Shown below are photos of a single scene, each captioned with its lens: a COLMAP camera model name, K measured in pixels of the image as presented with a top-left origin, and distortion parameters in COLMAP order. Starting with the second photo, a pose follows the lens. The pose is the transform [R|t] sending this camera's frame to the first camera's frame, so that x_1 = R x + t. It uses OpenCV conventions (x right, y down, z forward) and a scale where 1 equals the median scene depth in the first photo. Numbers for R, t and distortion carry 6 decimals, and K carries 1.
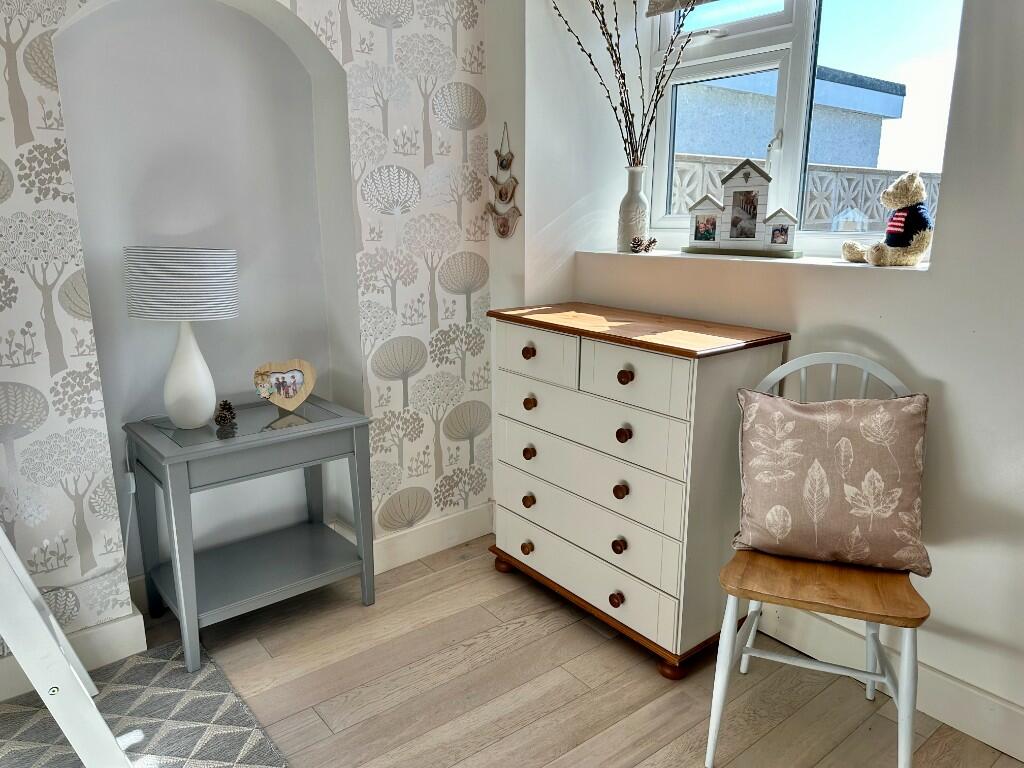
lens RADIAL K [[718.0, 0, 512.0], [0, 718.0, 384.0], [0, 0, 1]] dist [0.061358, -0.082569]
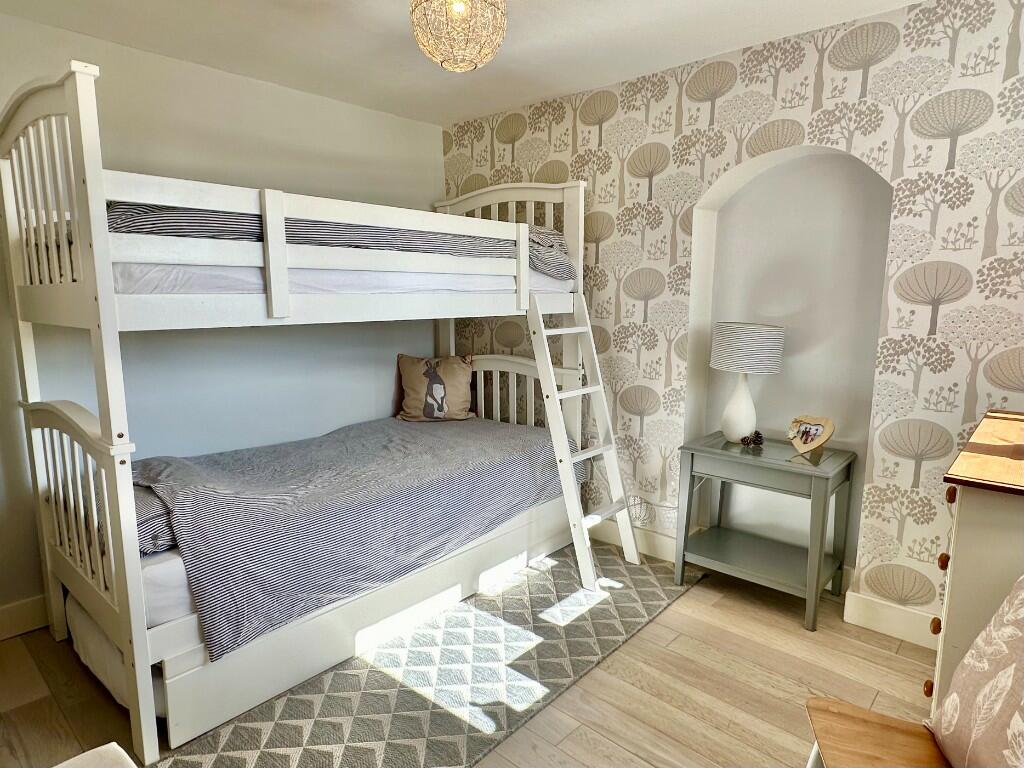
lens RADIAL K [[596.8, 0, 512.0], [0, 596.8, 384.0], [0, 0, 1]] dist [-0.005466, -0.000313]
pose [[0.158845, 0.147374, -0.976242, 0.705502], [-0.233464, 0.966361, 0.107895, -0.085192], [0.959303, 0.210778, 0.187908, 0.308059]]
